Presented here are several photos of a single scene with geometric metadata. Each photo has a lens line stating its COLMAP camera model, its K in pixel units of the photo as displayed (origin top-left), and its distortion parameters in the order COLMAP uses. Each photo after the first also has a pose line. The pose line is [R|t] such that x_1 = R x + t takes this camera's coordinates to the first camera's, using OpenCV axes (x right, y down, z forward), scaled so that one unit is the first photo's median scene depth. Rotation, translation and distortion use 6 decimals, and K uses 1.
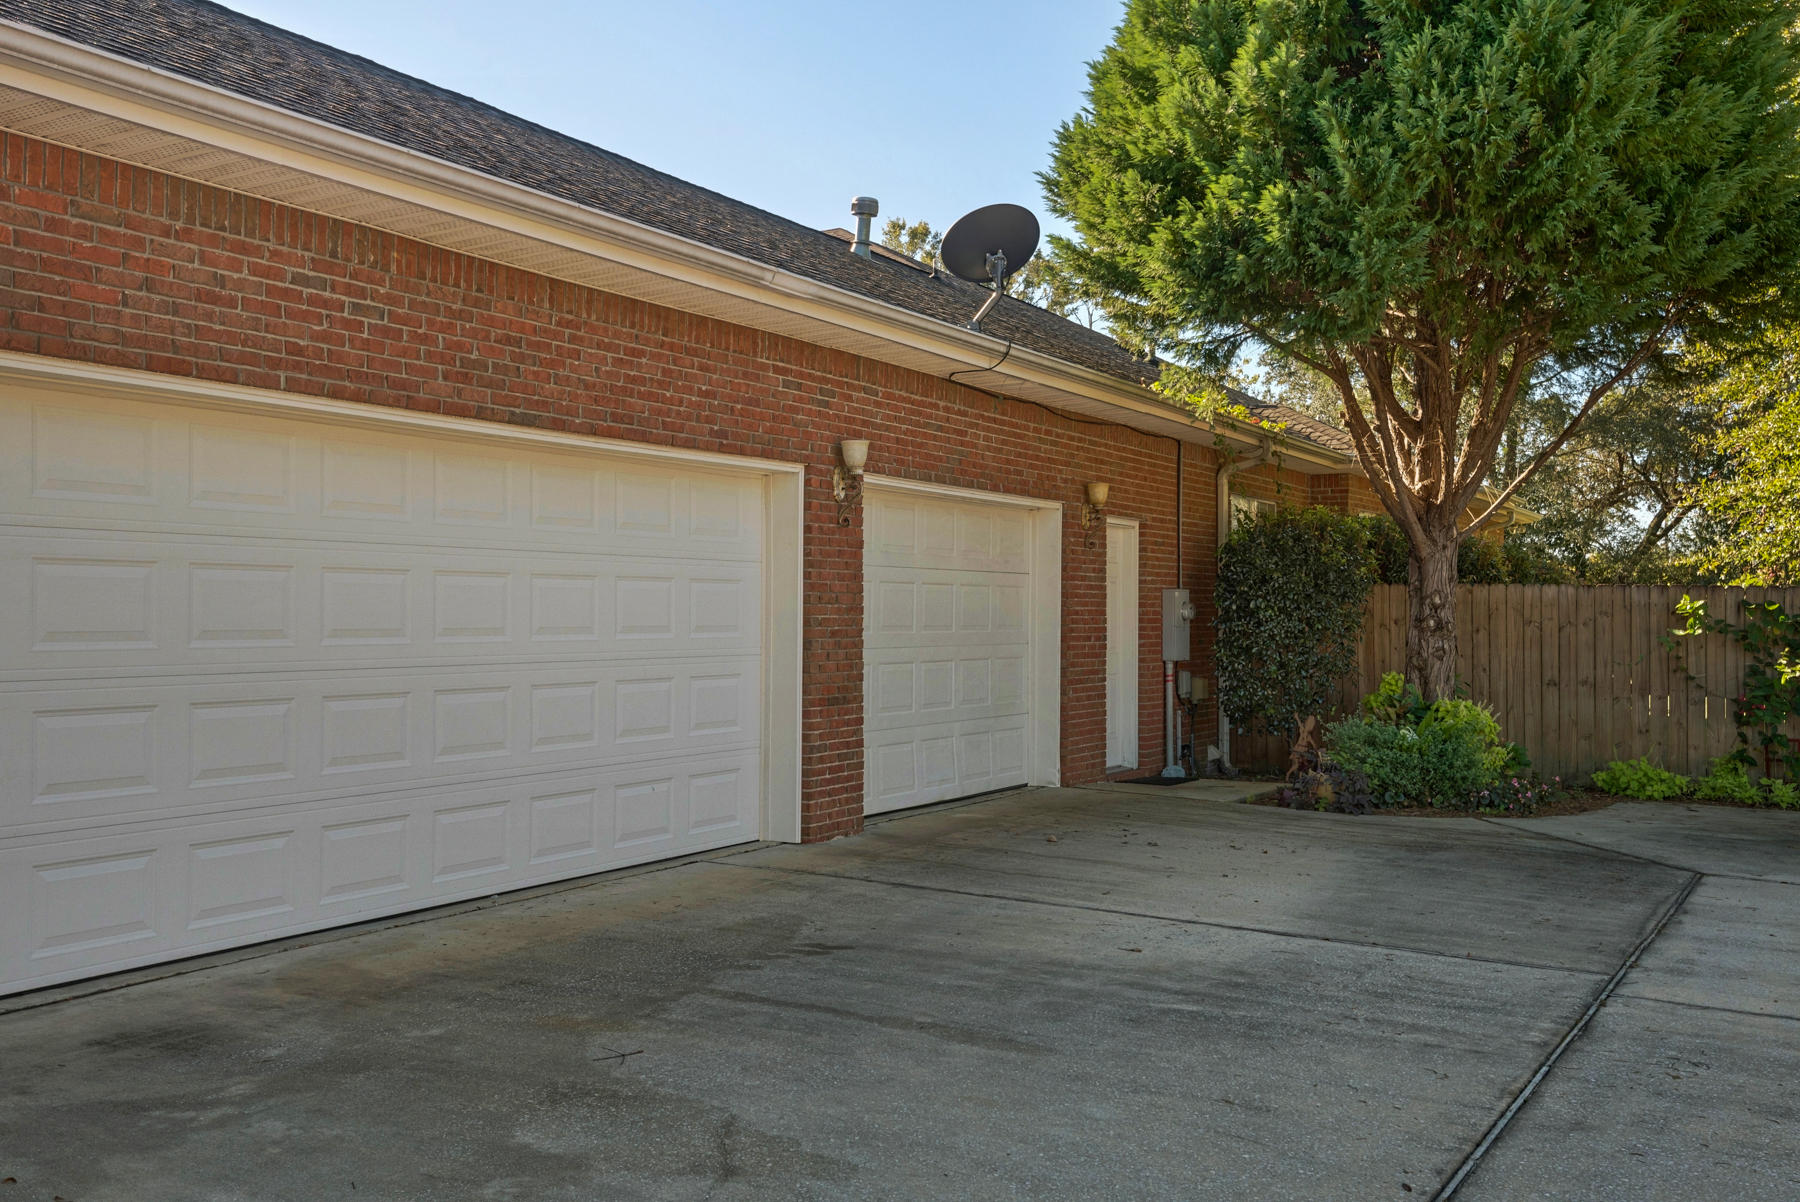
lens RADIAL K [[1850.0, 0, 902.1], [0, 1850.0, 602.9], [0, 0, 1]] dist [0.006540, 0.000000]
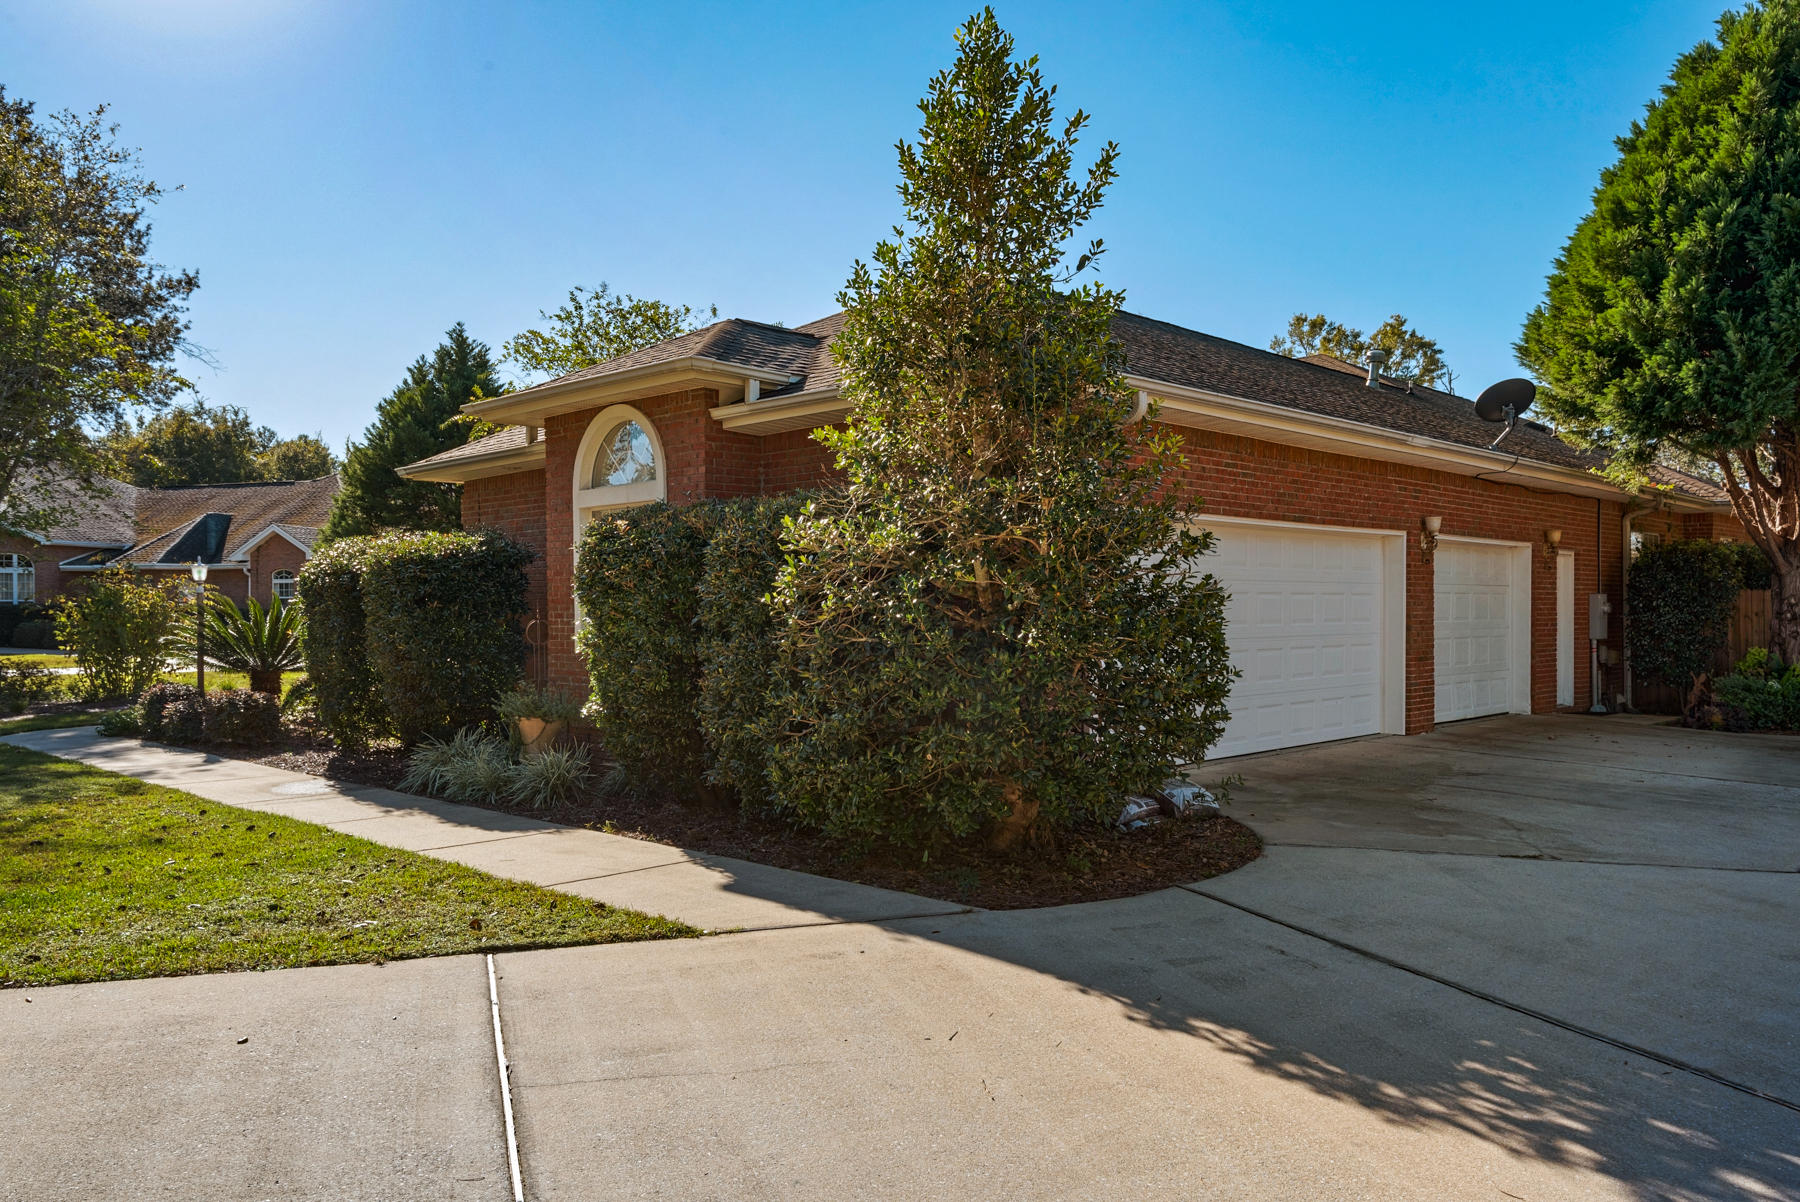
lens RADIAL K [[1311.7, 0, 895.1], [0, 1311.7, 604.3], [0, 0, 1]] dist [0.004012, -0.011125]
pose [[0.955015, -0.003494, -0.296535, -0.129576], [0.004778, 0.999982, 0.003608, -0.007309], [0.296517, -0.004863, 0.955015, -0.344950]]
